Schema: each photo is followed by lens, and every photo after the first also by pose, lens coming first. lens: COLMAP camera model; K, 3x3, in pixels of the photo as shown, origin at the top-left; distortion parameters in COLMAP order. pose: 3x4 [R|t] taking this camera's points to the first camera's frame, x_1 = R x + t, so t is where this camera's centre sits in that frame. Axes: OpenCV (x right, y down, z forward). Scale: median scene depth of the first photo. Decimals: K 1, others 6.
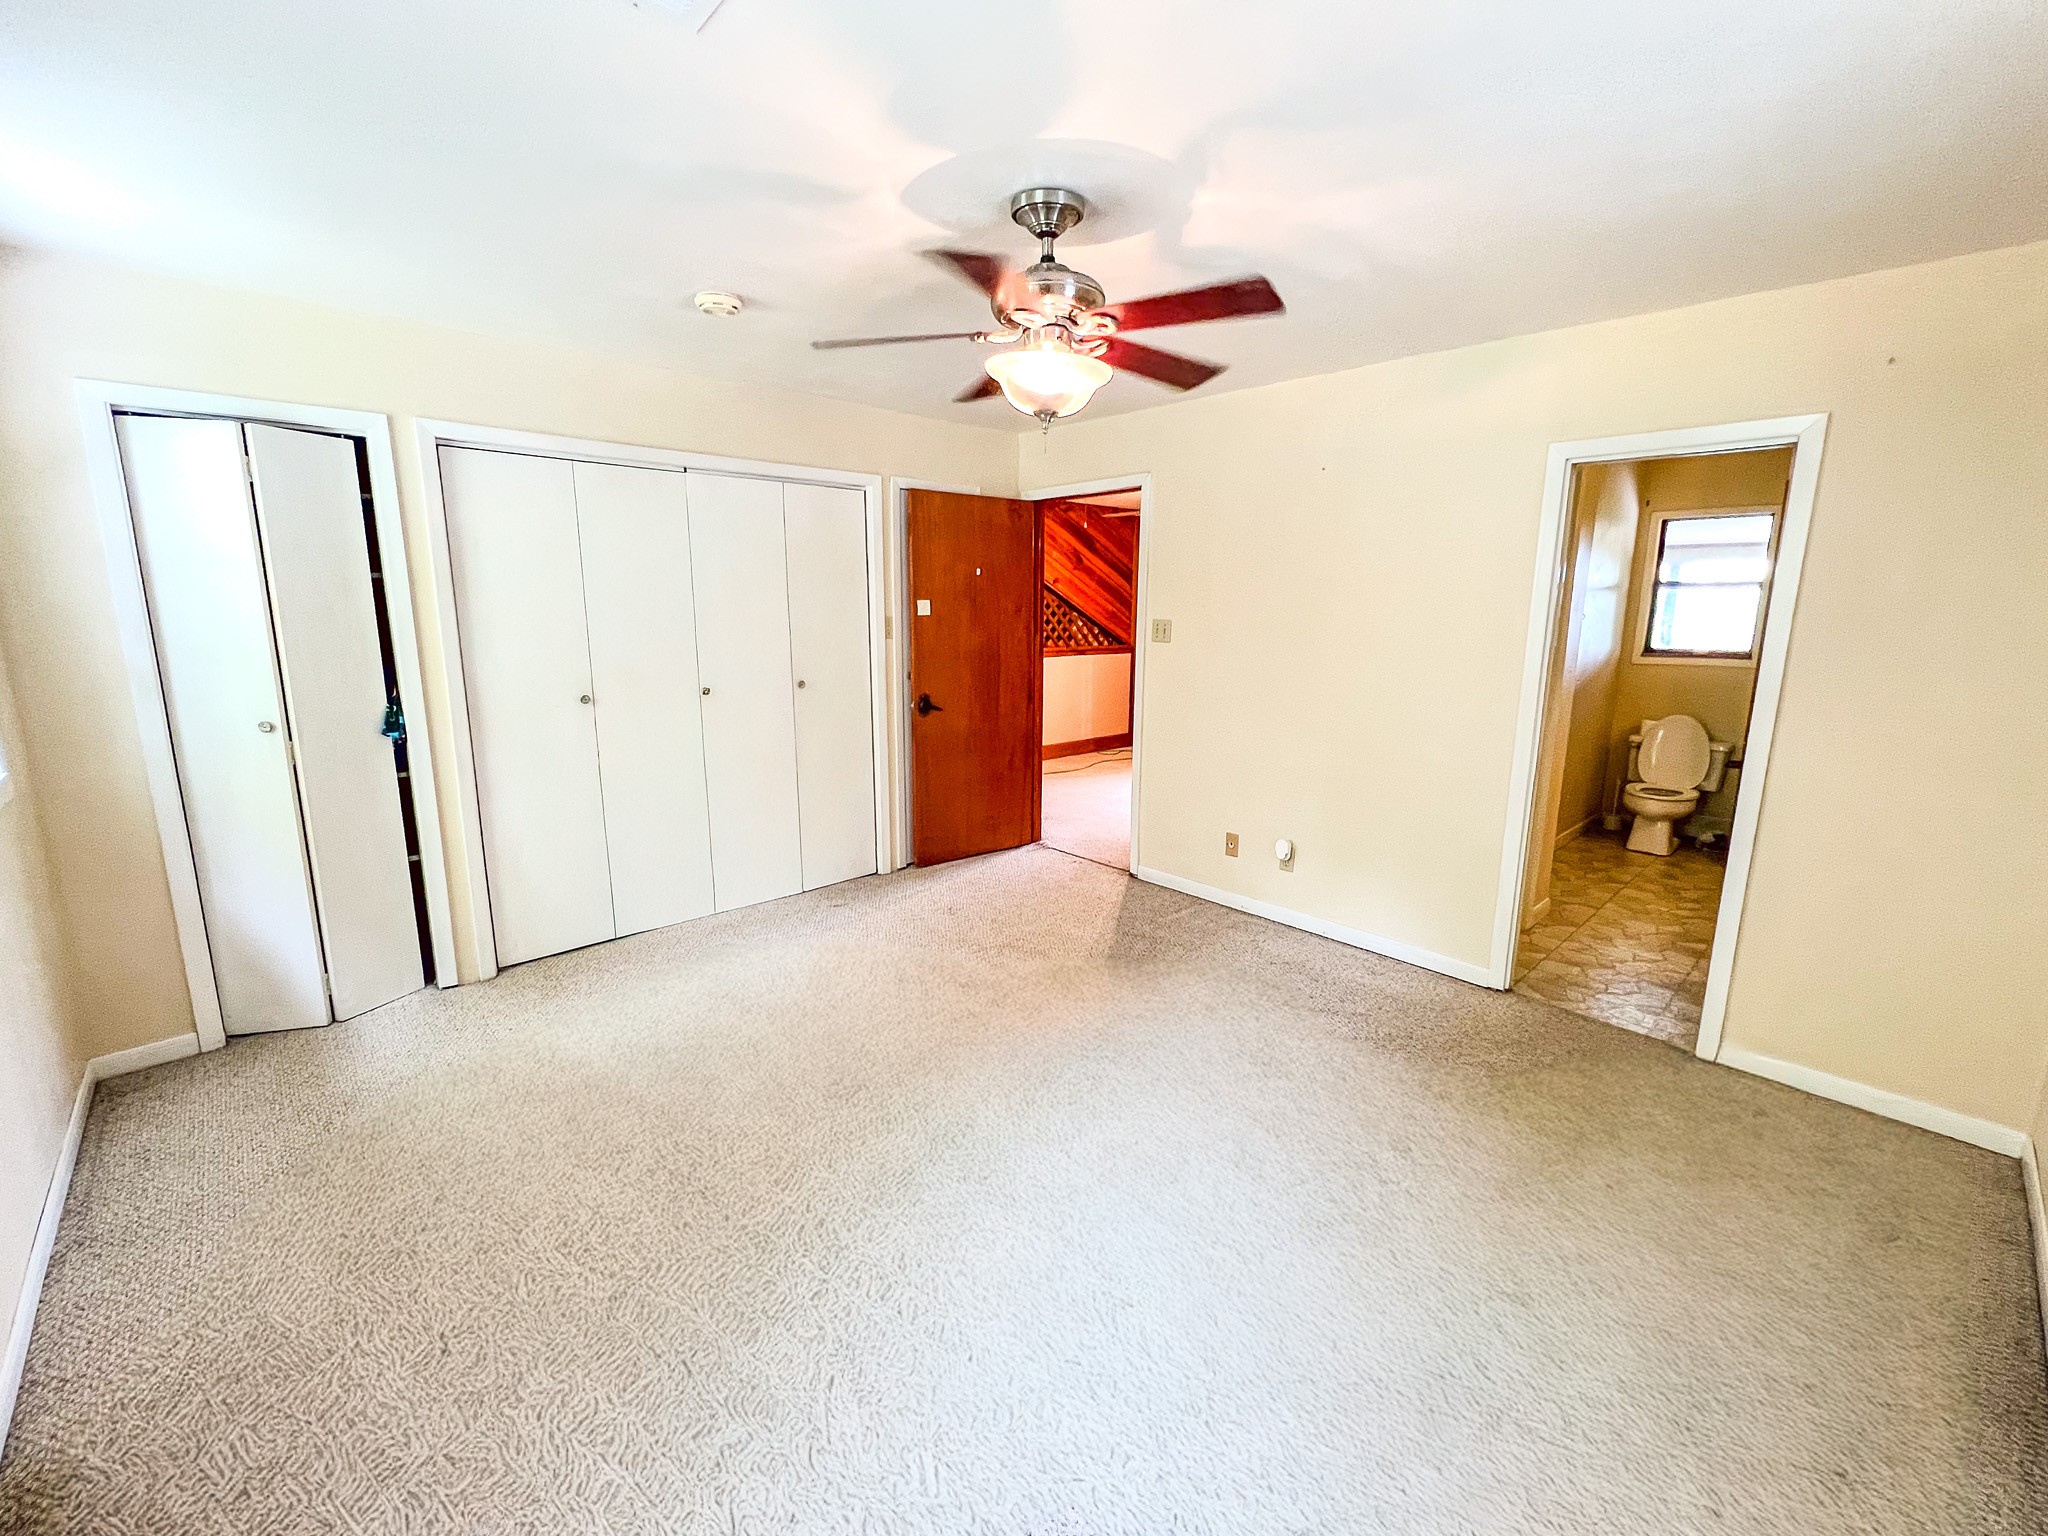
lens RADIAL K [[830.1, 0, 1024.0], [0, 830.1, 768.0], [0, 0, 1]] dist [-0.000423, -0.000035]
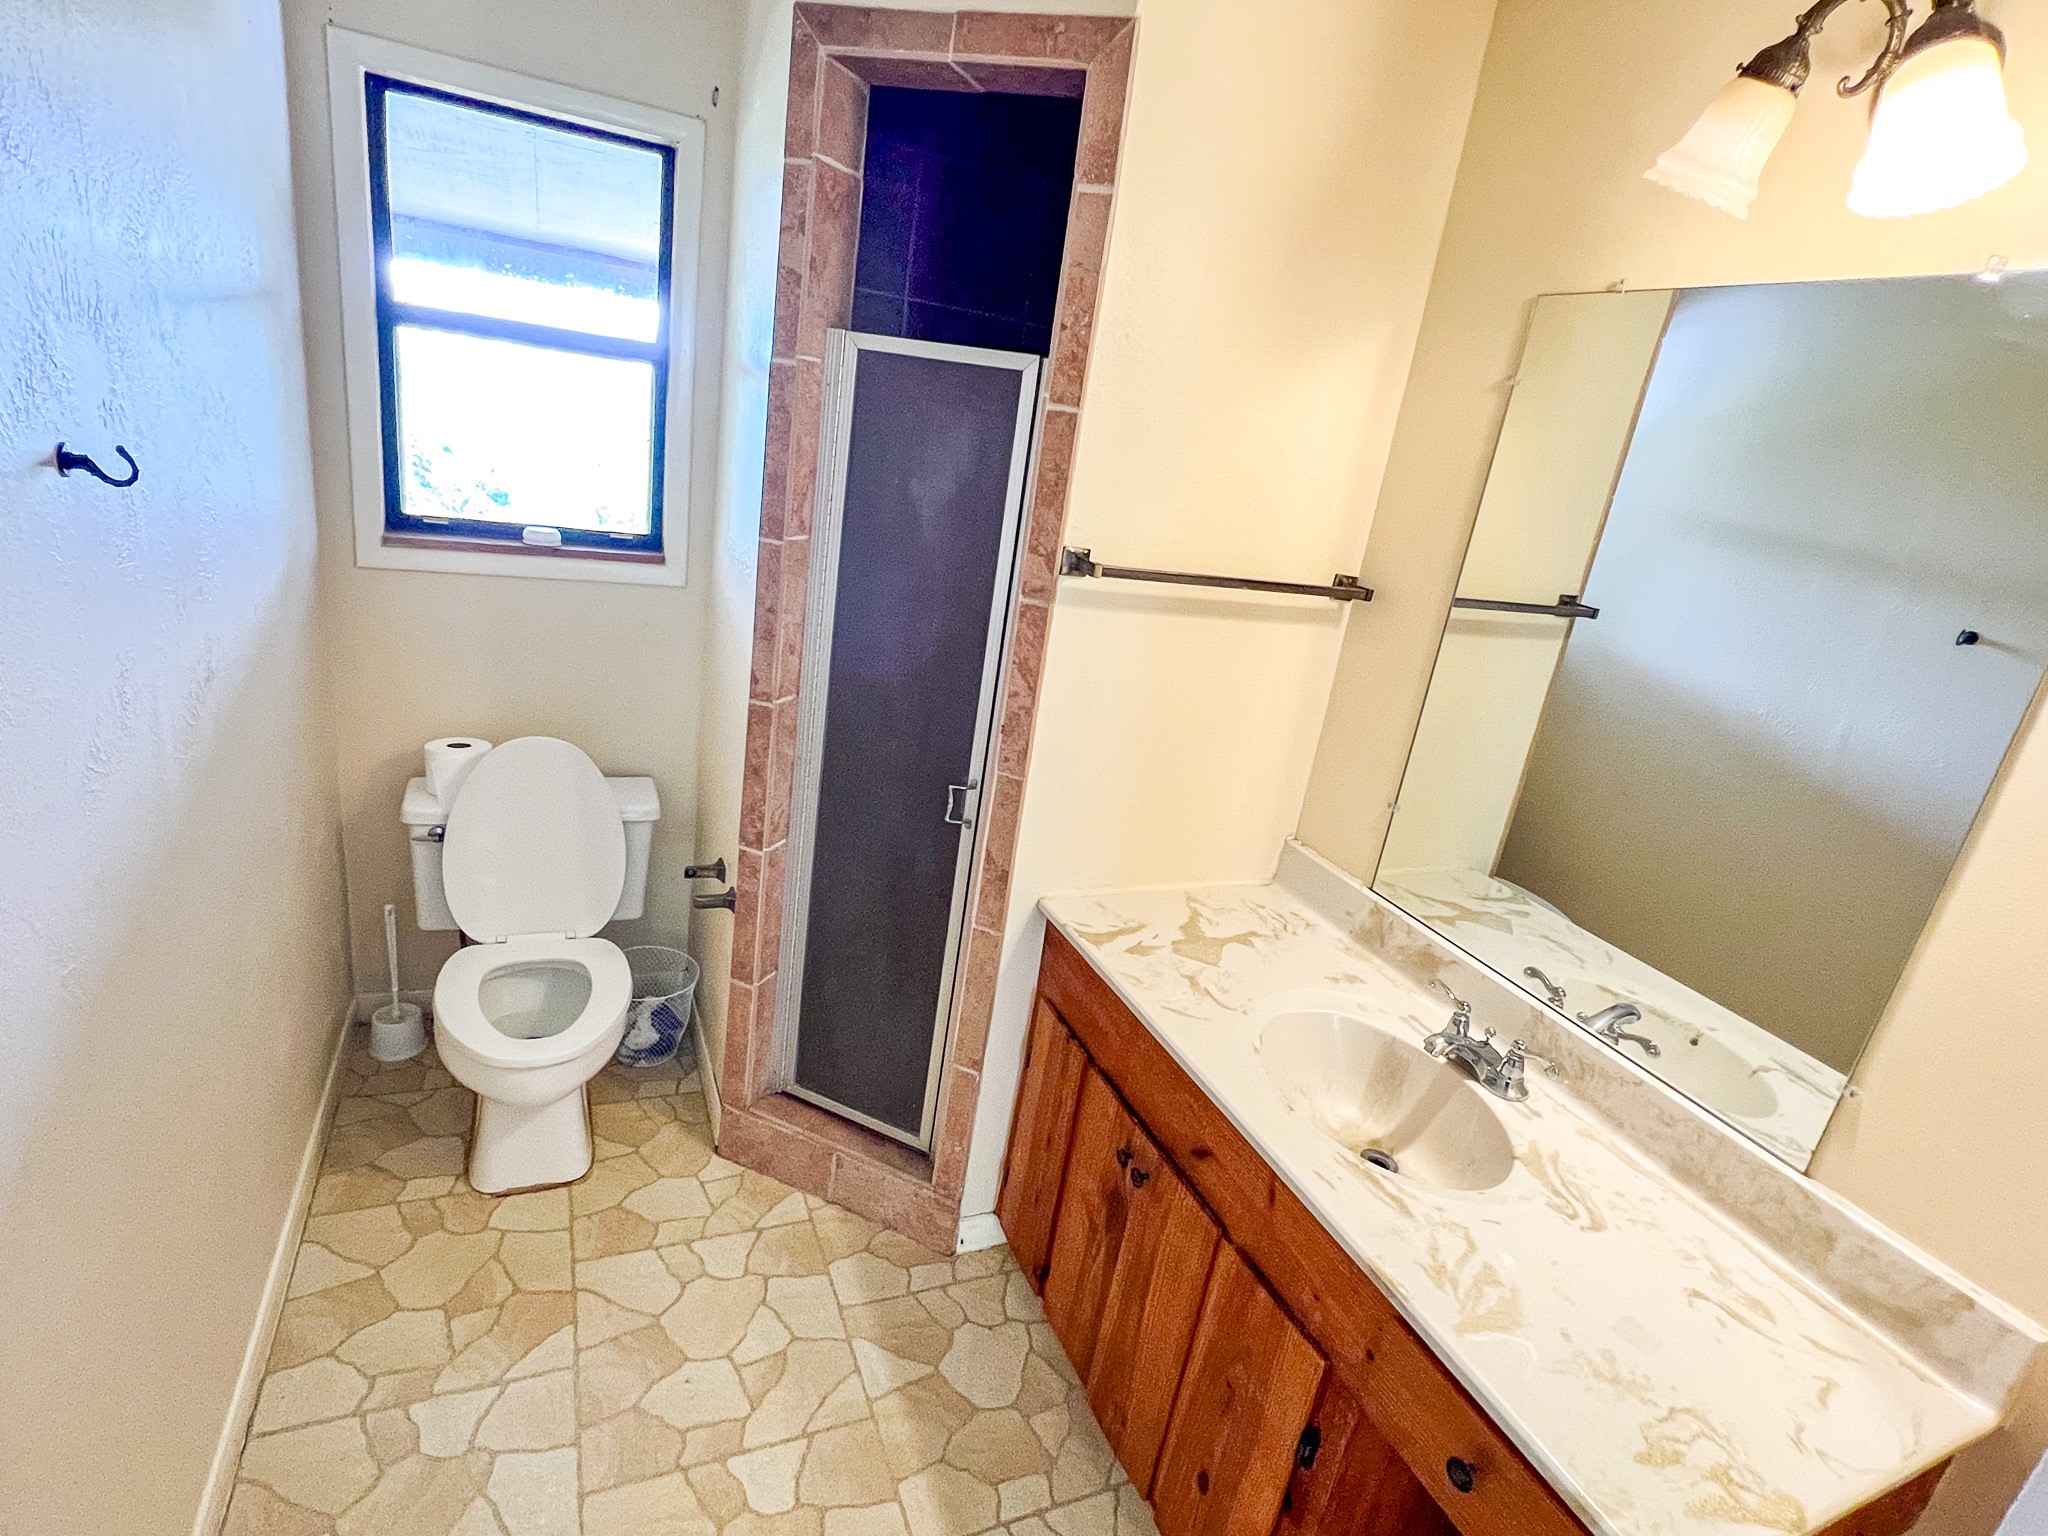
lens RADIAL K [[999.6, 0, 1024.0], [0, 999.6, 768.0], [0, 0, 1]] dist [0.002539, 0.000467]
pose [[0.344371, -0.246398, 0.905923, 0.458599], [0.029463, 0.967306, 0.251893, -0.145580], [-0.938371, -0.060054, 0.340372, 0.634598]]
